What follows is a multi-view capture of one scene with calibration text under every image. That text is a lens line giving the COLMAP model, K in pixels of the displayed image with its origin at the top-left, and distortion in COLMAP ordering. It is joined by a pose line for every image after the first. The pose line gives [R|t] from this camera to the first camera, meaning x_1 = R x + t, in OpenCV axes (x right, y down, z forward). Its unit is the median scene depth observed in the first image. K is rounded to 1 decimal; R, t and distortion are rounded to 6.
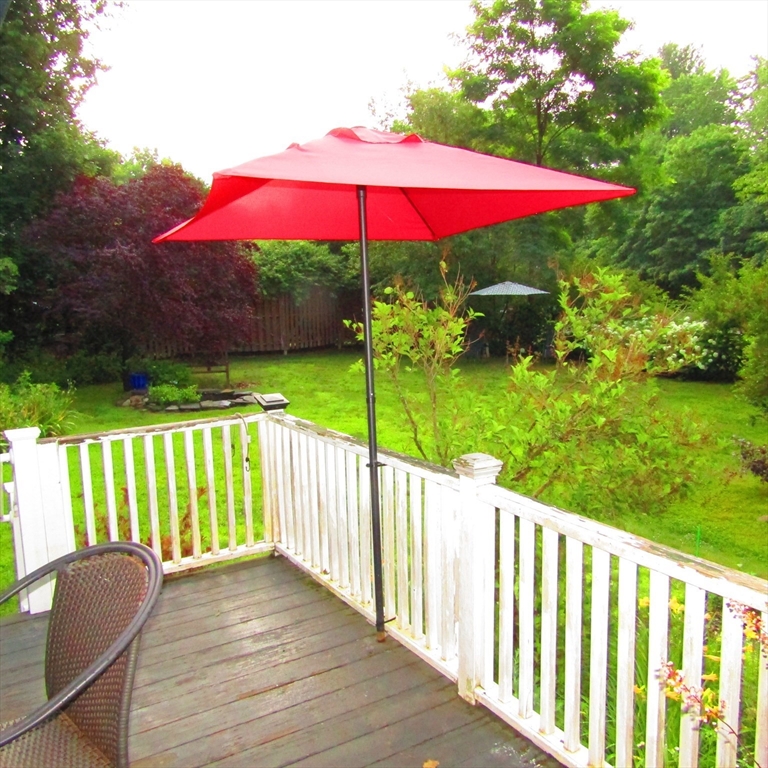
lens RADIAL K [[729.0, 0, 383.8], [0, 729.0, 385.0], [0, 0, 1]] dist [-0.010060, 0.000000]
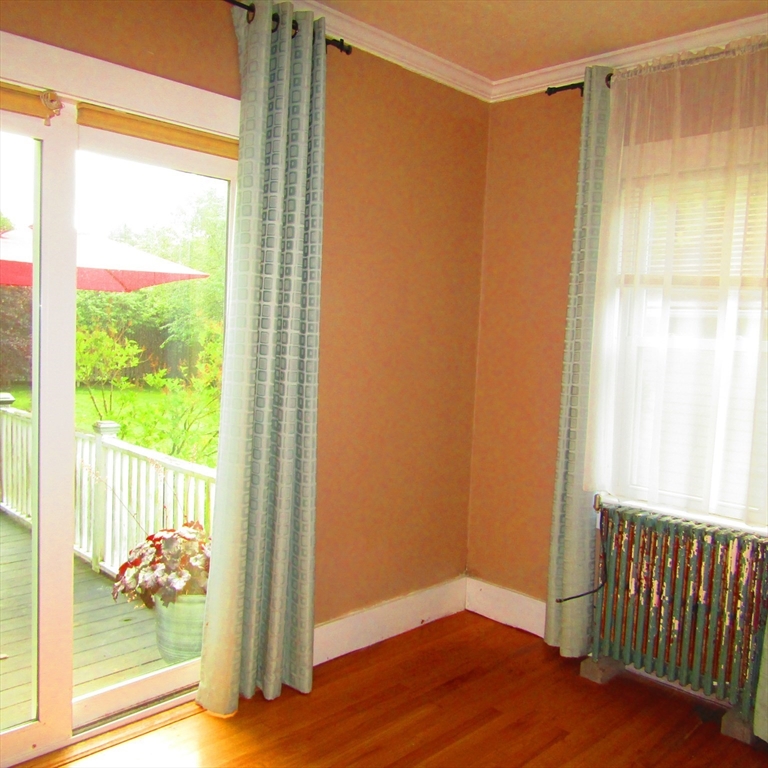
lens RADIAL K [[729.0, 0, 384.3], [0, 729.0, 384.3], [0, 0, 1]] dist [-0.010060, 0.000000]
pose [[0.970214, 0.043493, 0.238314, 0.223067], [-0.028309, 0.997367, -0.066770, 0.066773], [-0.240590, 0.058035, 0.968890, -0.517777]]
